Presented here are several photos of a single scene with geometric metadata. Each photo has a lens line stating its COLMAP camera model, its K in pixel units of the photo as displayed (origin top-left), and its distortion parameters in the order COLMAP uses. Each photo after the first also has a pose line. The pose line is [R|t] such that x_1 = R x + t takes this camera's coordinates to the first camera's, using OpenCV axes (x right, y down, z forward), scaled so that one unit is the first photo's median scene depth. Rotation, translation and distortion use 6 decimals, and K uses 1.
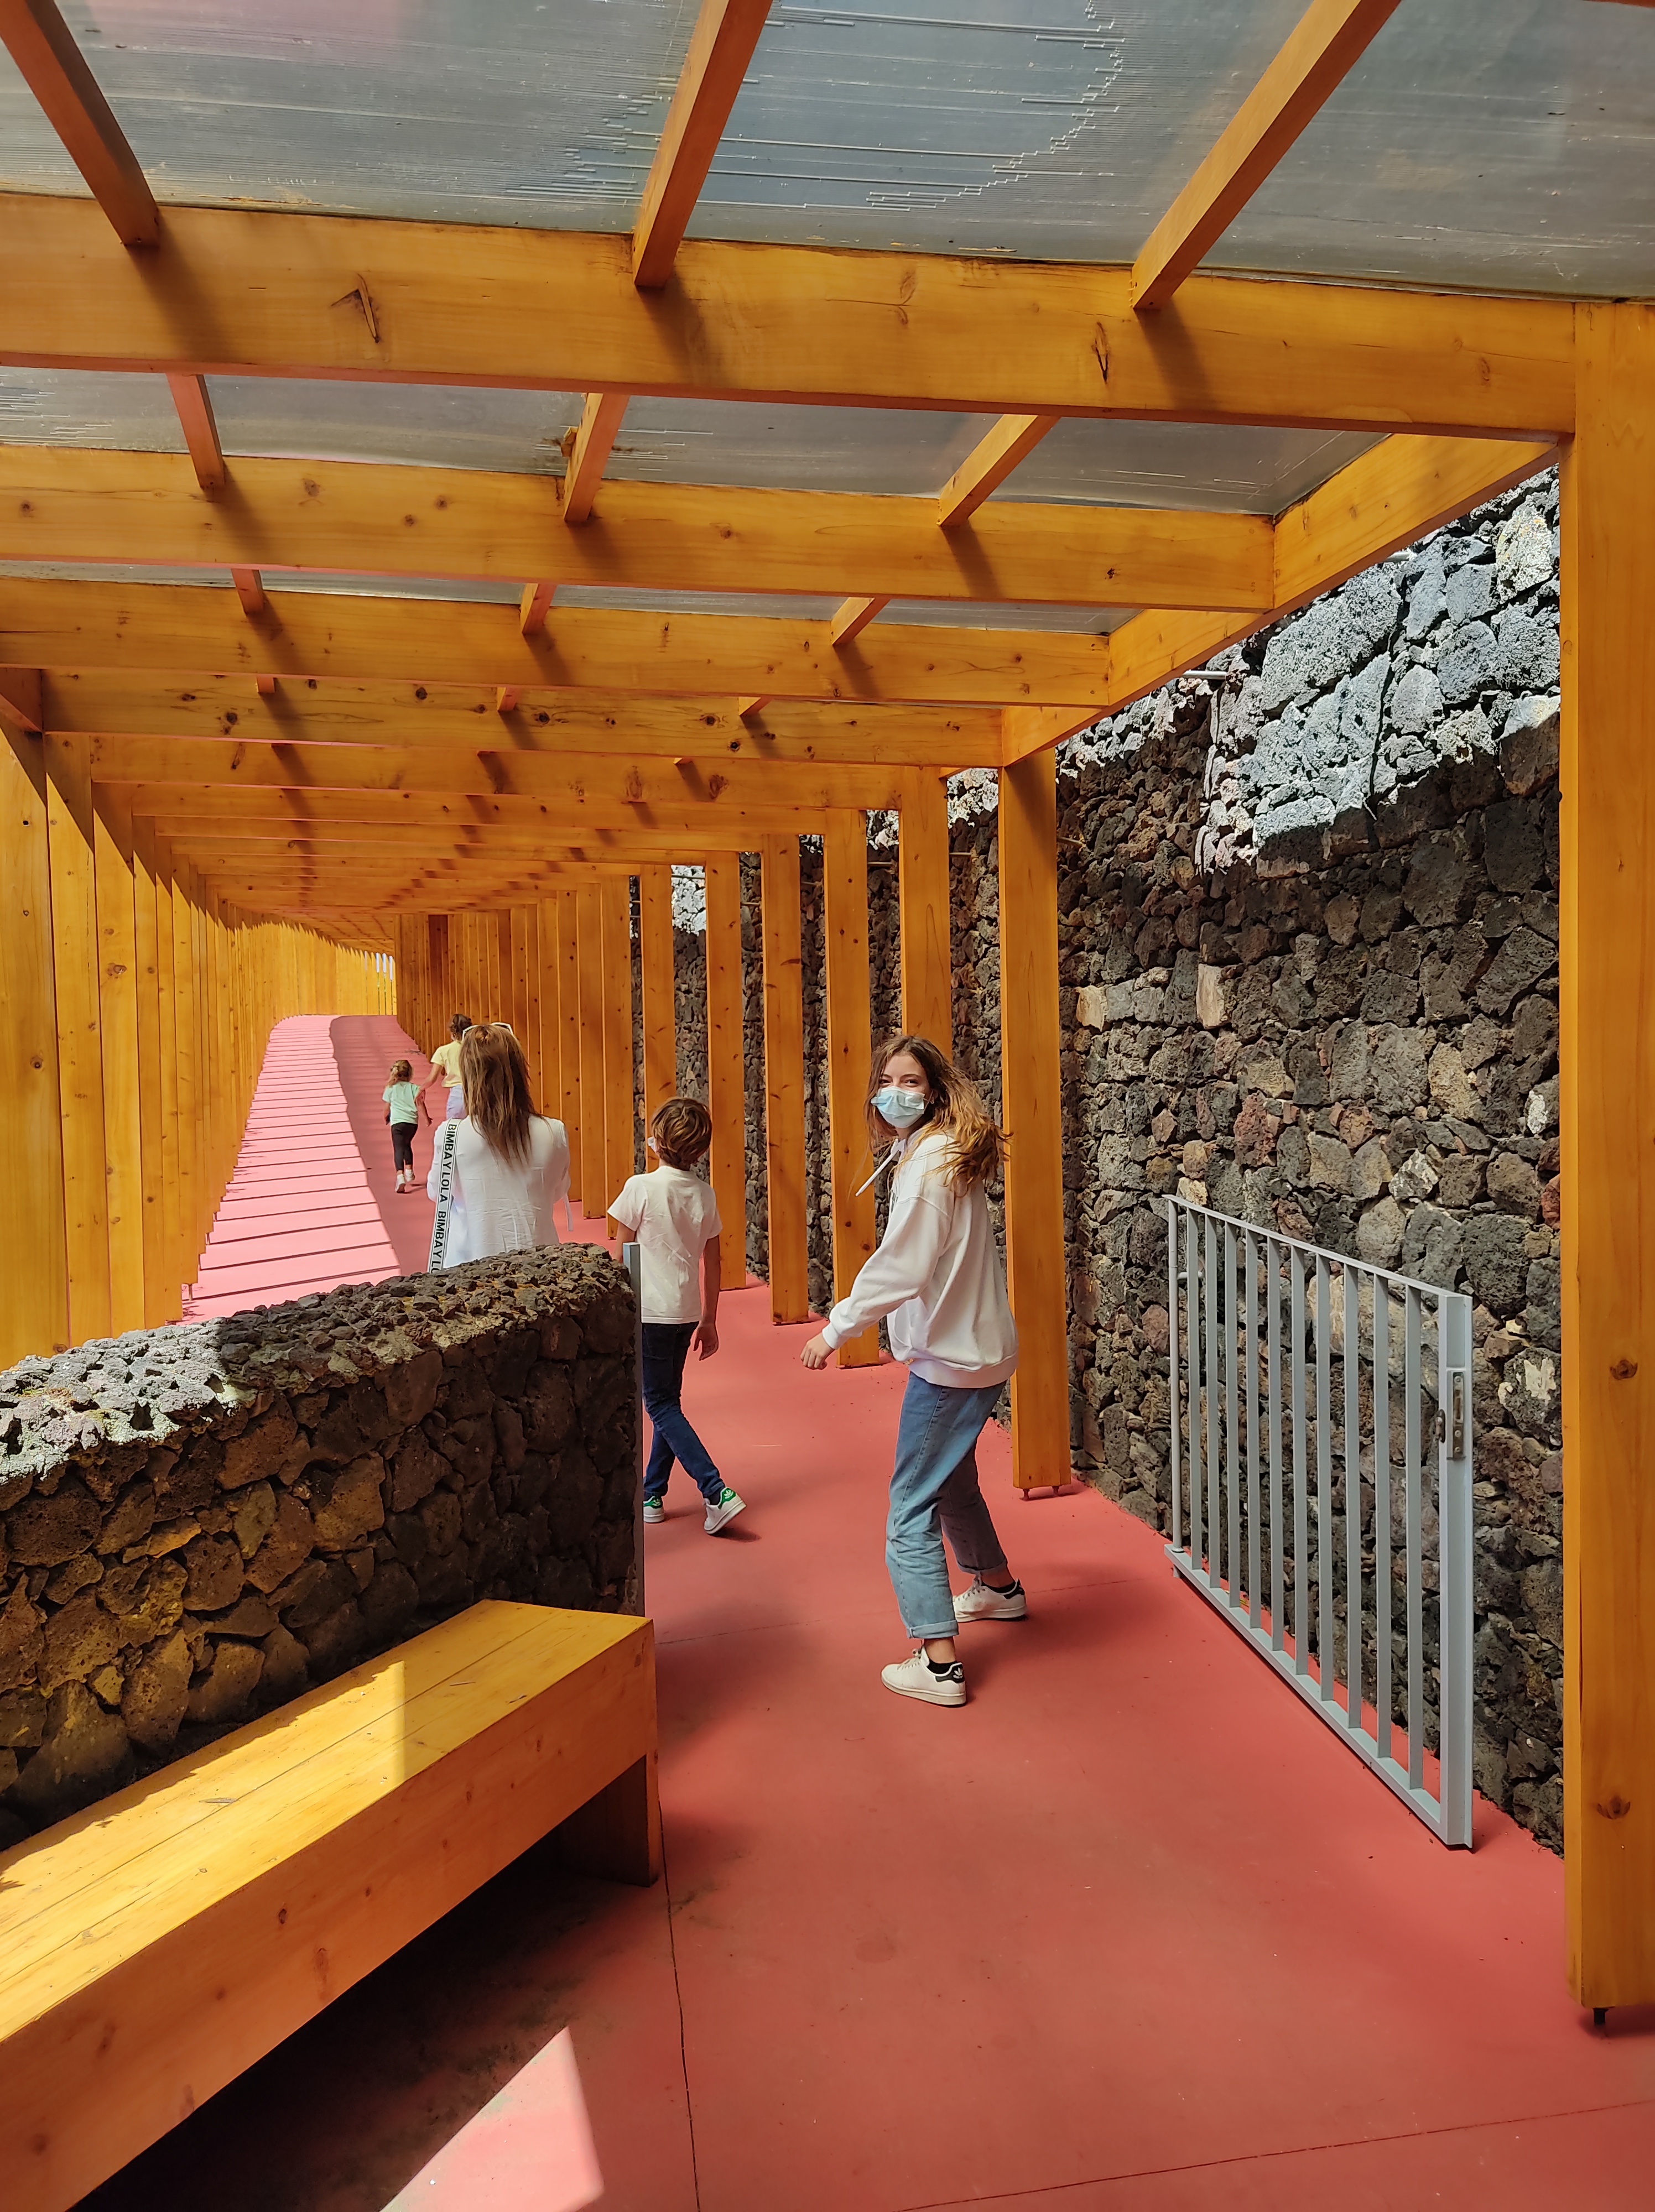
lens RADIAL K [[1657.0, 0, 828.1], [0, 1657.0, 1116.6], [0, 0, 1]] dist [0.043414, -0.016625]
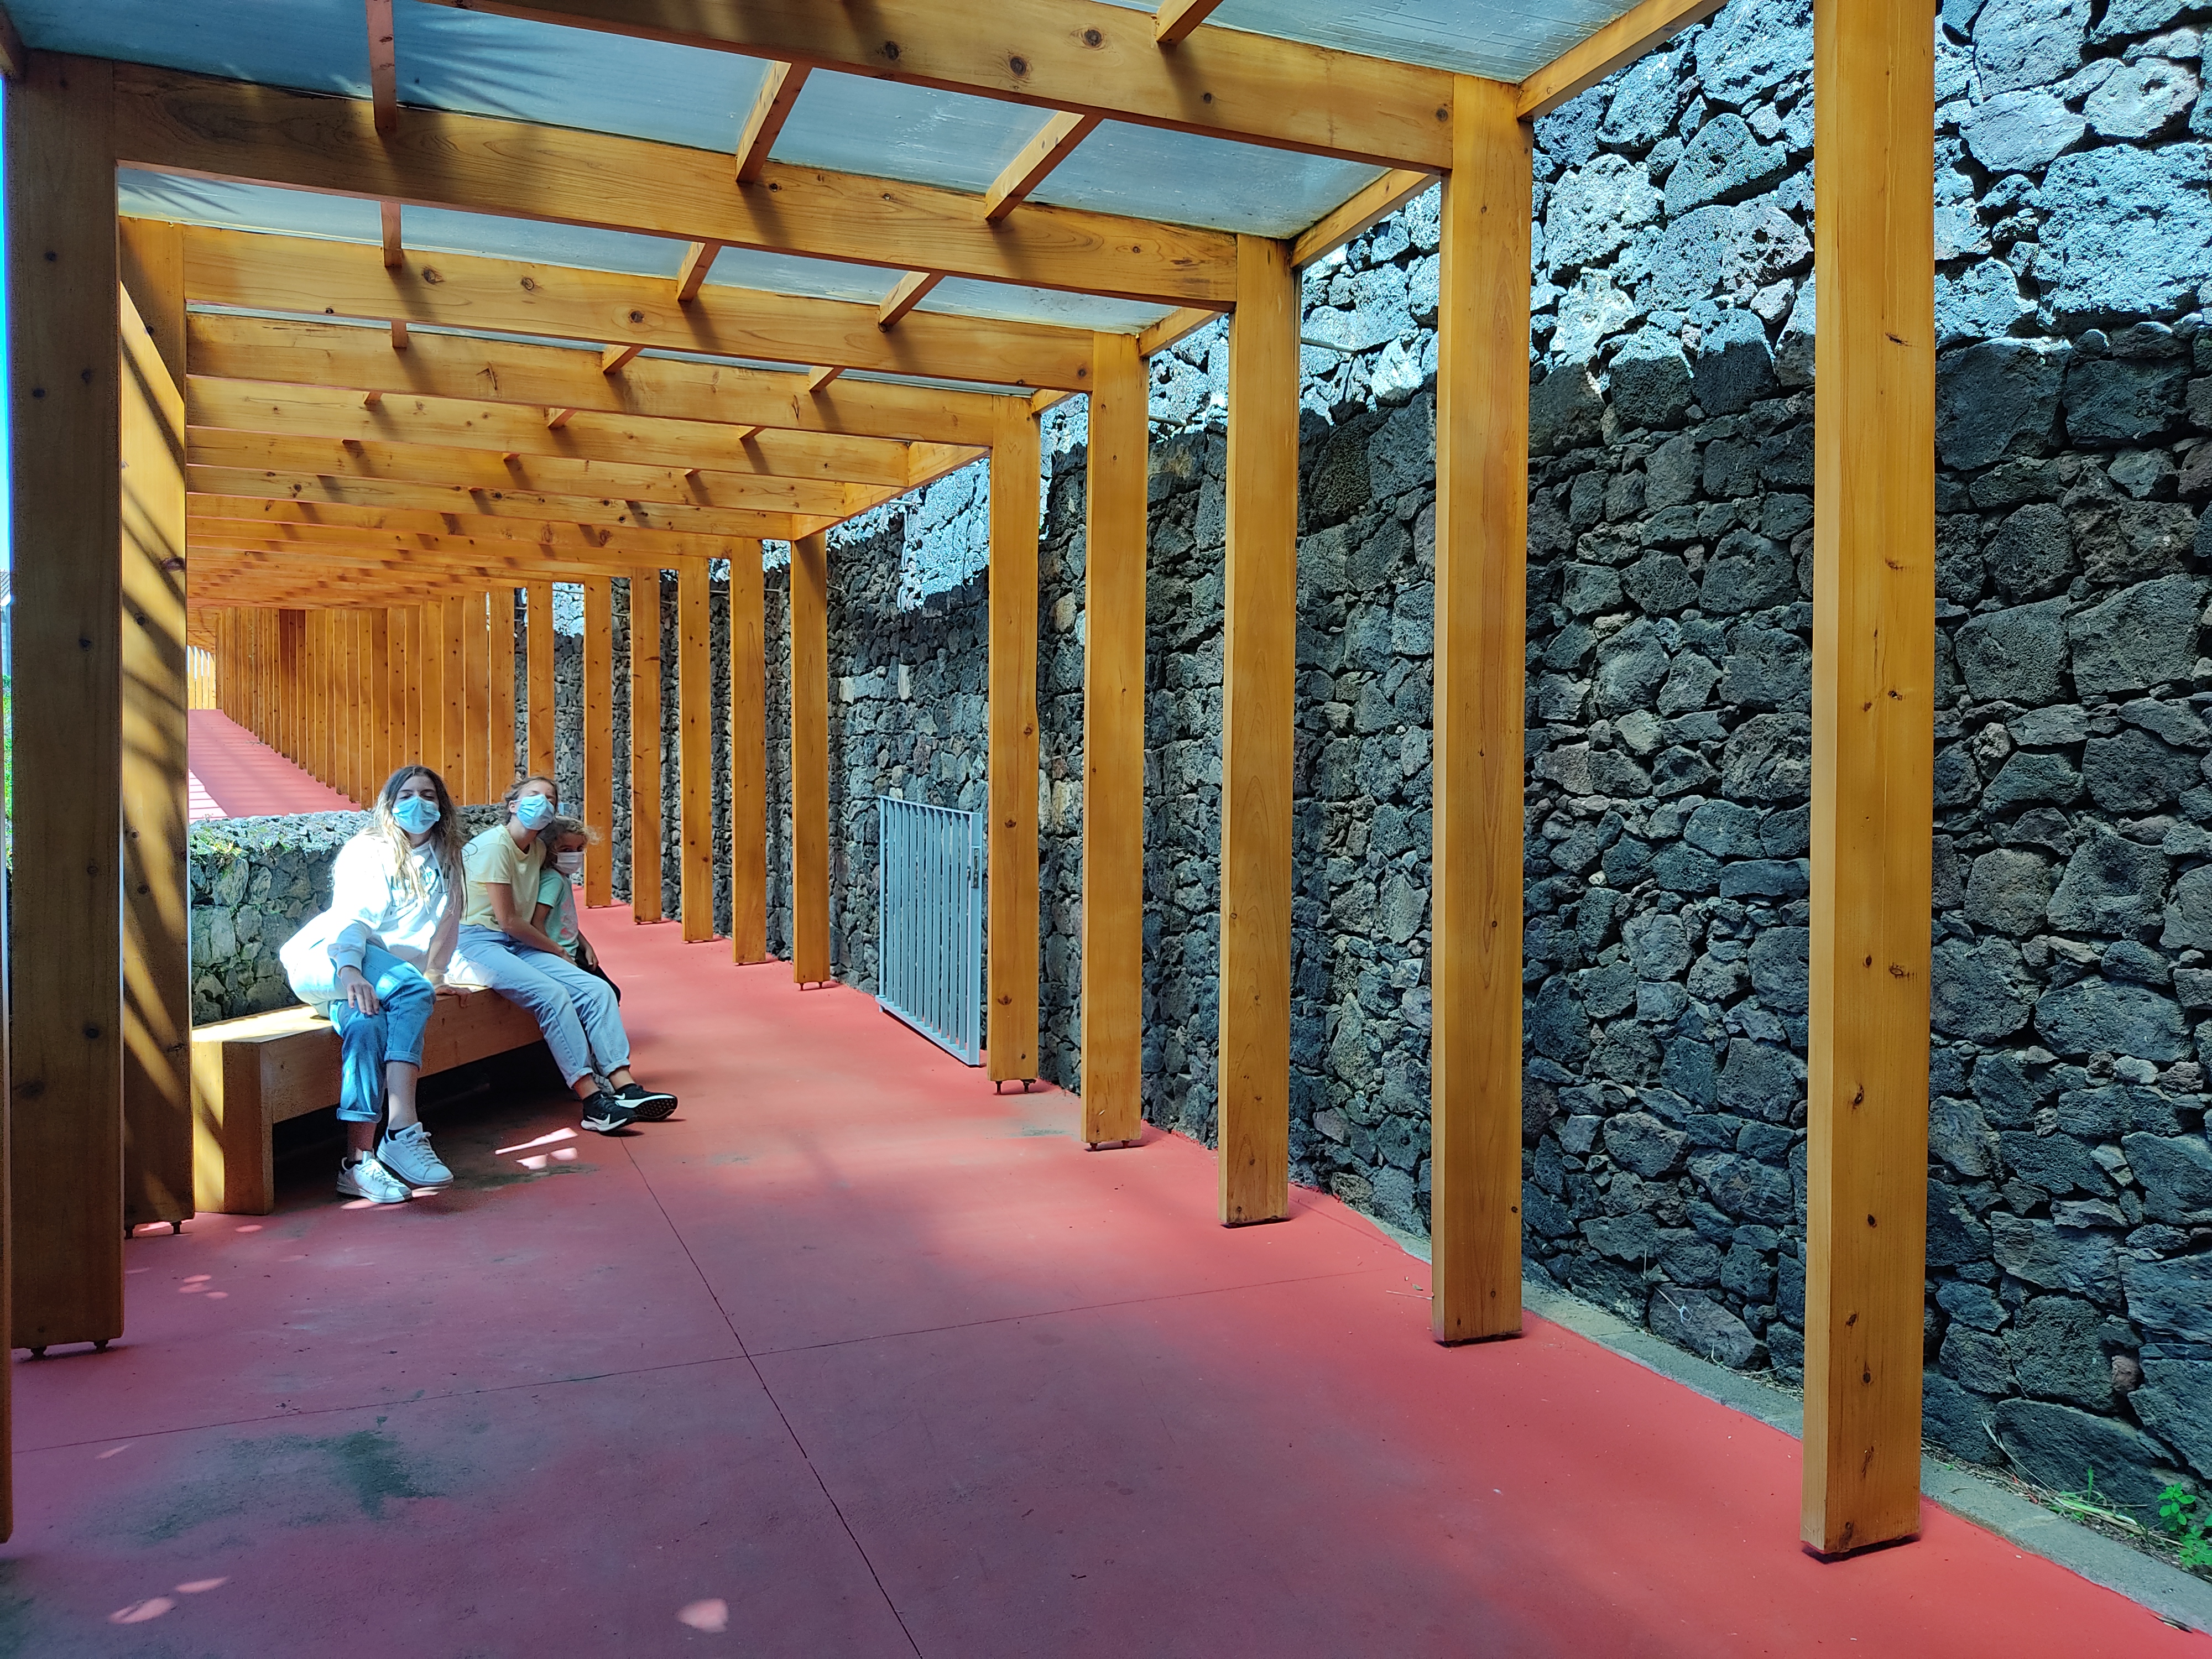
lens RADIAL K [[1656.7, 0, 1123.3], [0, 1656.7, 826.0], [0, 0, 1]] dist [0.043414, -0.016625]
pose [[0.965872, 0.013383, 0.258674, 0.000255], [-0.011388, 0.999893, -0.009207, 0.079846], [-0.258769, 0.005947, 0.965921, -0.649624]]
